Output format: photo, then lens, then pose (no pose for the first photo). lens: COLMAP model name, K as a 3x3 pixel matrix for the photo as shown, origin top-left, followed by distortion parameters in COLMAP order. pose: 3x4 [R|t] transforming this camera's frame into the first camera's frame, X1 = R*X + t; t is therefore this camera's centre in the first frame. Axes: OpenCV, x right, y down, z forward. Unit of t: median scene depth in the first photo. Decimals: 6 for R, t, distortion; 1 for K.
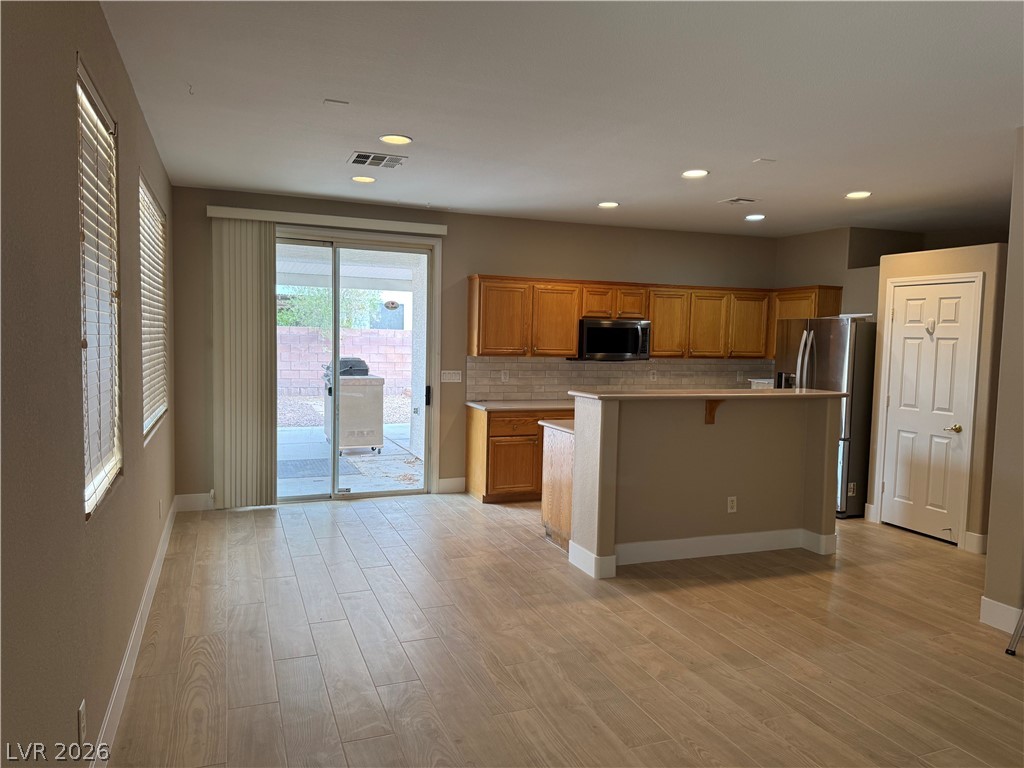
lens RADIAL K [[726.1, 0, 516.4], [0, 726.1, 382.8], [0, 0, 1]] dist [0.122373, 0.001419]
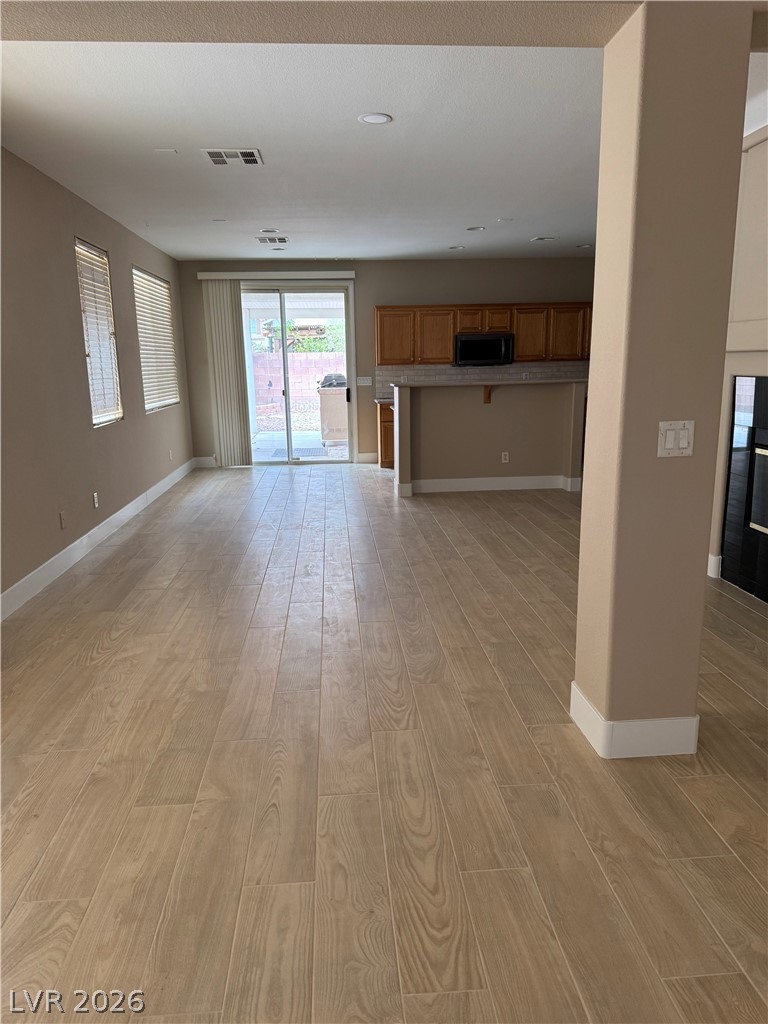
lens RADIAL K [[726.1, 0, 381.5], [0, 726.1, 516.3], [0, 0, 1]] dist [0.122373, 0.001419]
pose [[0.955644, 0.023472, -0.293587, 0.391991], [0.020426, 0.989137, 0.145570, 0.048843], [0.293814, -0.145110, 0.944784, -0.404975]]
